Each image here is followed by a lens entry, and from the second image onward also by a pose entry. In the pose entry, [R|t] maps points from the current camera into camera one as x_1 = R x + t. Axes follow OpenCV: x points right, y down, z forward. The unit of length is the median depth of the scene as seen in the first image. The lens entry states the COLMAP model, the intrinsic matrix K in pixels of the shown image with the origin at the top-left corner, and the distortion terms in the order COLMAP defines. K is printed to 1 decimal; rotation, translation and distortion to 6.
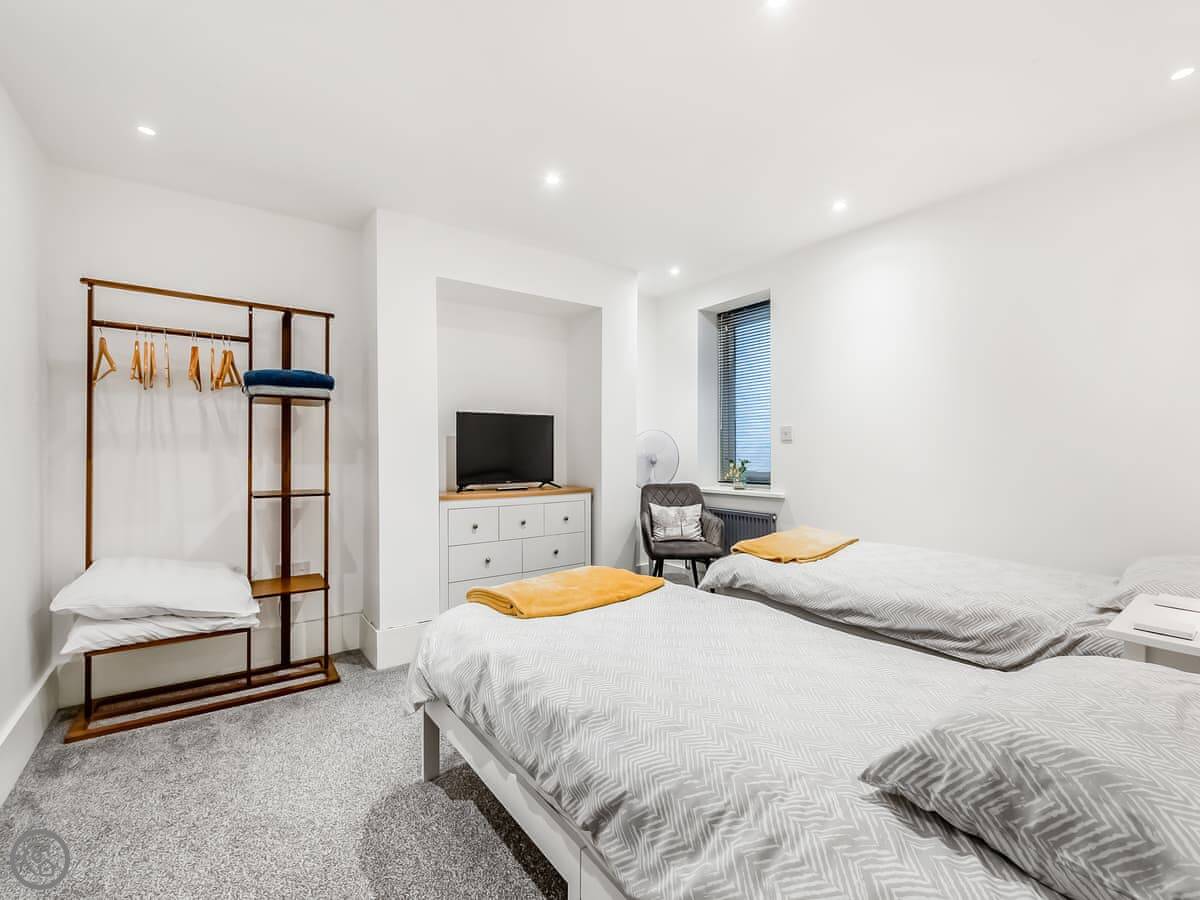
lens RADIAL K [[521.7, 0, 596.4], [0, 521.7, 451.5], [0, 0, 1]] dist [0.003092, -0.000606]
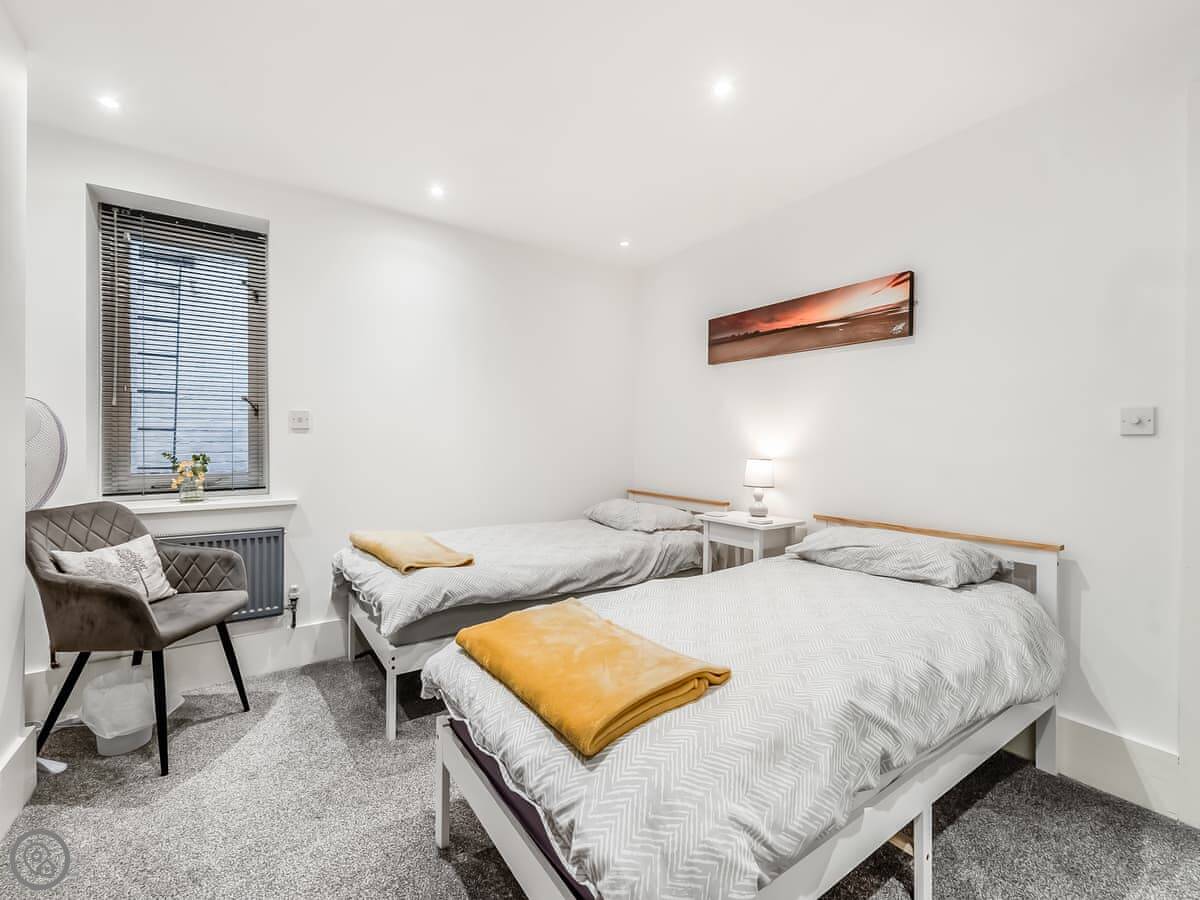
lens RADIAL K [[521.7, 0, 596.5], [0, 521.7, 444.8], [0, 0, 1]] dist [0.003092, -0.000606]
pose [[0.035058, -0.002724, 0.999382, -0.566747], [-0.002471, 0.999993, 0.002812, -0.001346], [-0.999382, -0.002568, 0.035051, 0.762899]]
